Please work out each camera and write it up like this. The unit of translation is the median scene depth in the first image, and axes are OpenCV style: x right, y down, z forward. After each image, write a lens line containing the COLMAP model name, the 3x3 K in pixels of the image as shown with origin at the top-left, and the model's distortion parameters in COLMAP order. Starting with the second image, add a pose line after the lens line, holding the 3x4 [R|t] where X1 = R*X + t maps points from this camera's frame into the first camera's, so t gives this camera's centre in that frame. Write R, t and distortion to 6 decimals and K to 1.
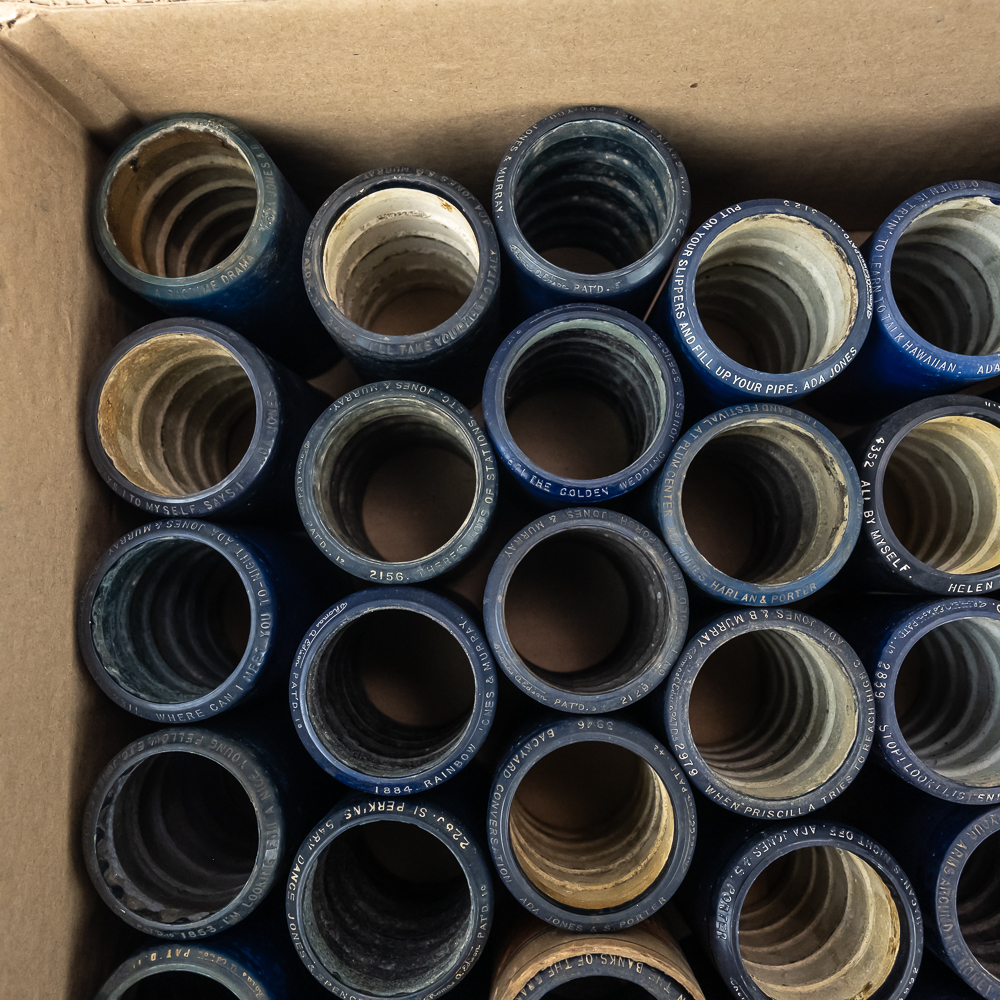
lens RADIAL K [[1070.0, 0, 496.8], [0, 1070.0, 486.8], [0, 0, 1]] dist [-0.028044, 0.038734]
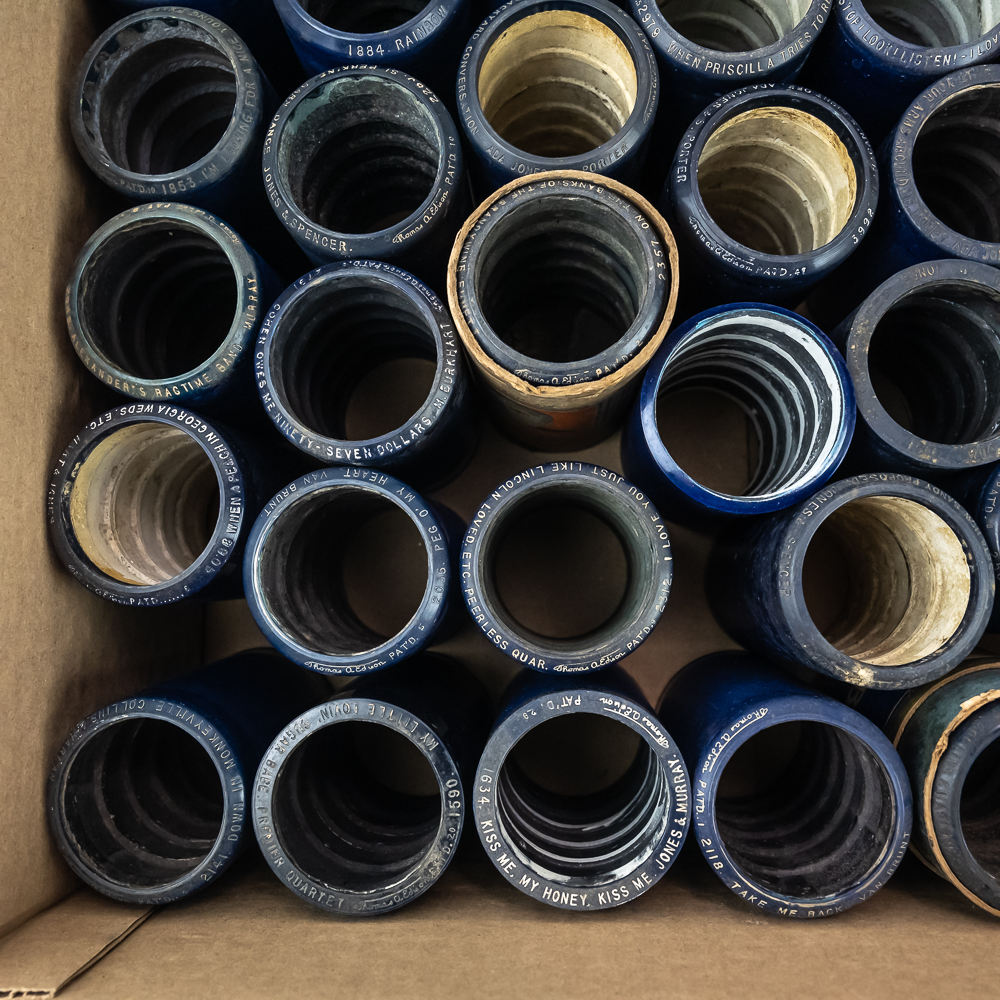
lens RADIAL K [[1070.0, 0, 496.8], [0, 1070.0, 486.8], [0, 0, 1]] dist [-0.028044, 0.038734]
pose [[0.999748, 0.008068, -0.020951, 0.053000], [-0.007738, 0.999845, 0.015793, 0.663237], [0.021075, -0.015627, 0.999656, -0.039006]]
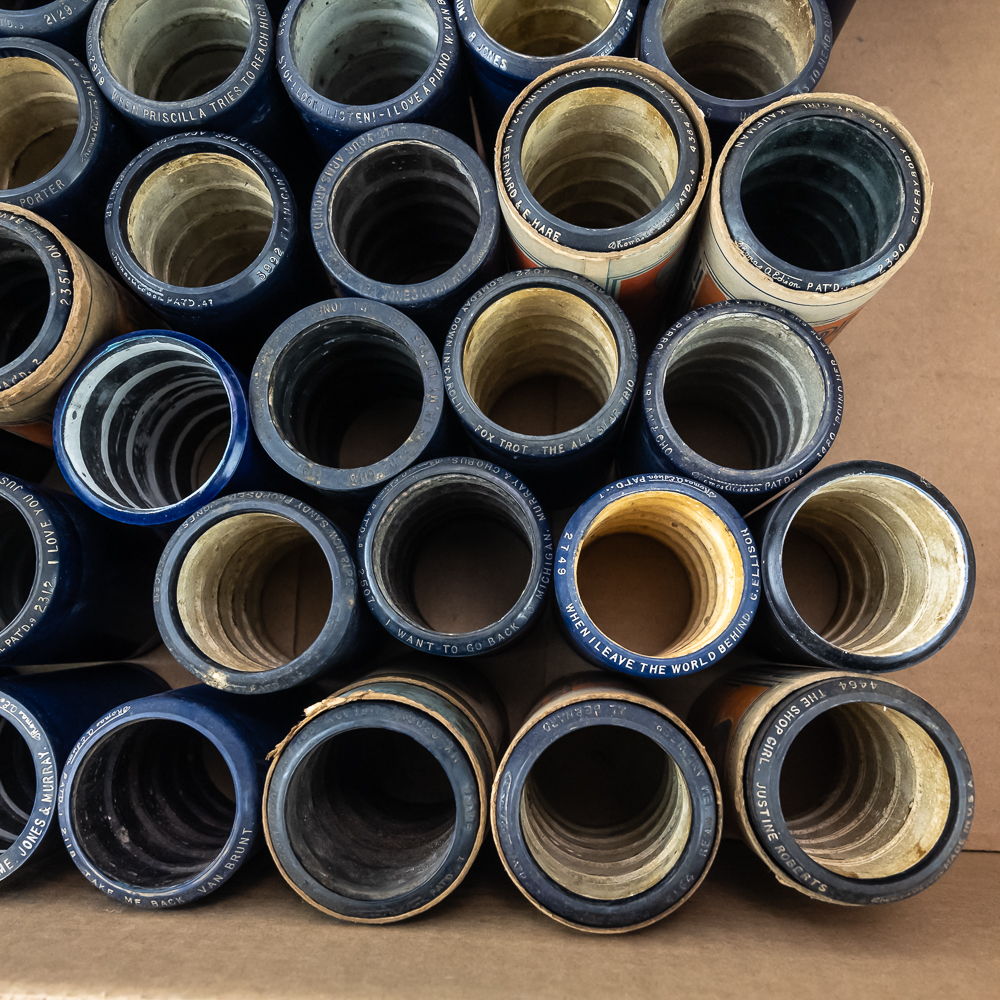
lens RADIAL K [[1070.0, 0, 496.8], [0, 1070.0, 486.8], [0, 0, 1]] dist [-0.028044, 0.038734]
pose [[0.998766, 0.048985, -0.008230, 0.603990], [-0.049231, 0.998246, -0.032882, 0.681303], [0.006605, 0.033246, 0.999425, -0.100170]]
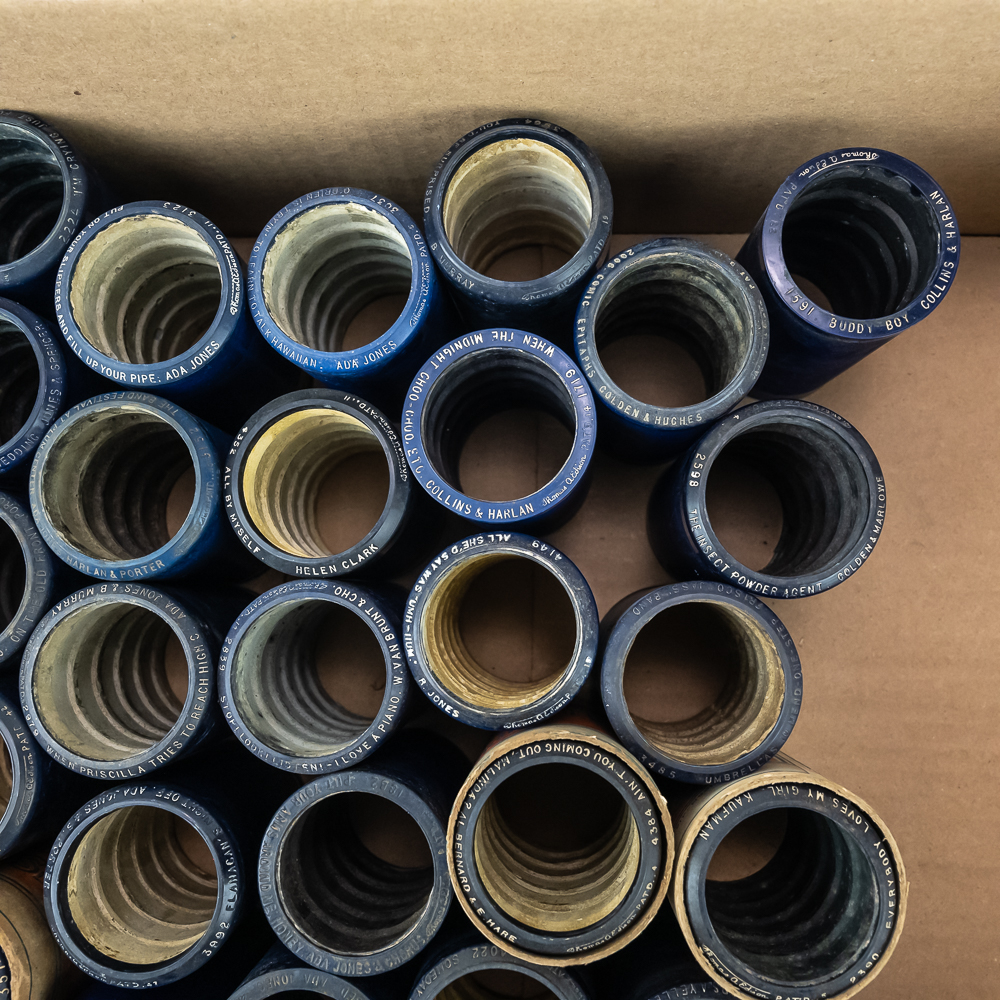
lens RADIAL K [[1059.0, 0, 487.7], [0, 1059.0, 490.0], [0, 0, 1]] dist [-0.023328, 0.027628]
pose [[0.999411, 0.029884, -0.016875, 0.622047], [-0.029881, 0.999553, 0.000419, 0.009076], [0.016880, 0.000085, 0.999858, -0.050771]]
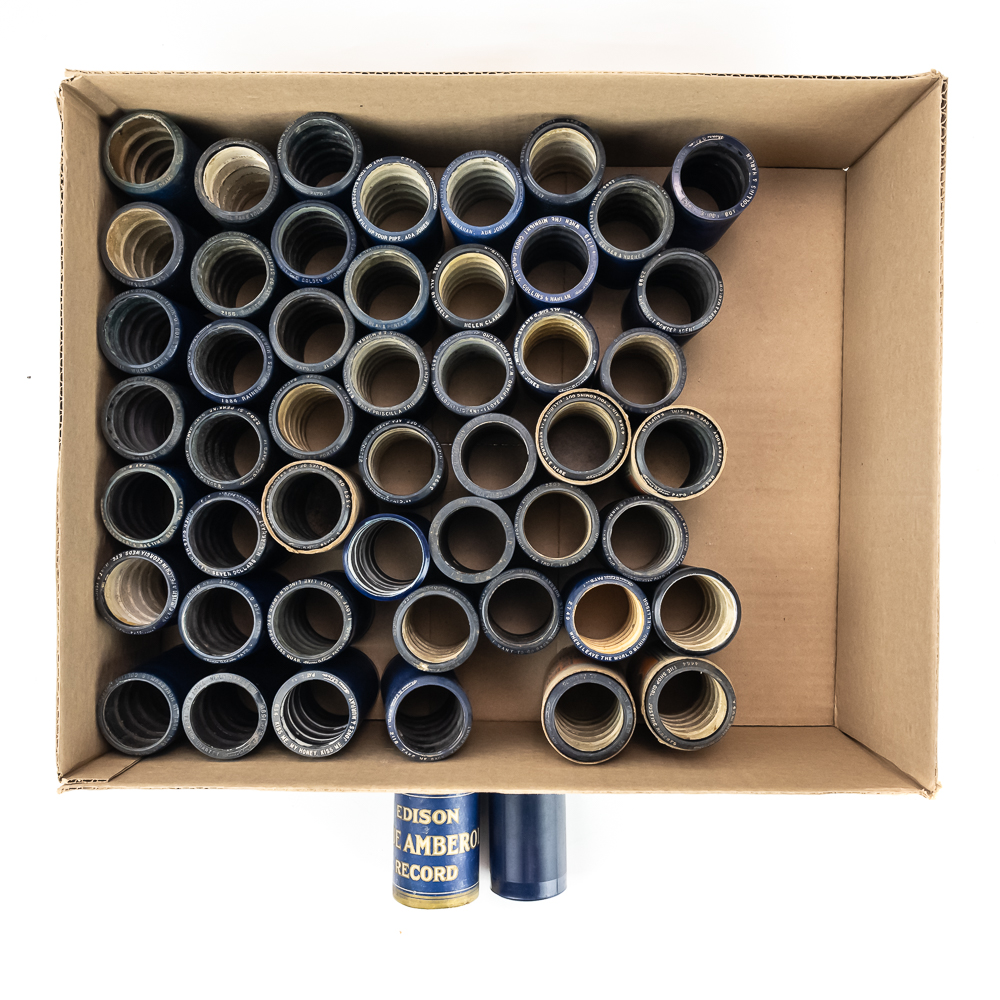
lens RADIAL K [[1090.3, 0, 500.0], [0, 1090.3, 500.0], [0, 0, 1]] dist [-0.016530, 0.017320]
pose [[0.999585, 0.022833, 0.017568, 0.462908], [-0.024327, 0.995631, 0.090149, 0.259165], [-0.015433, -0.090539, 0.995773, -1.446883]]
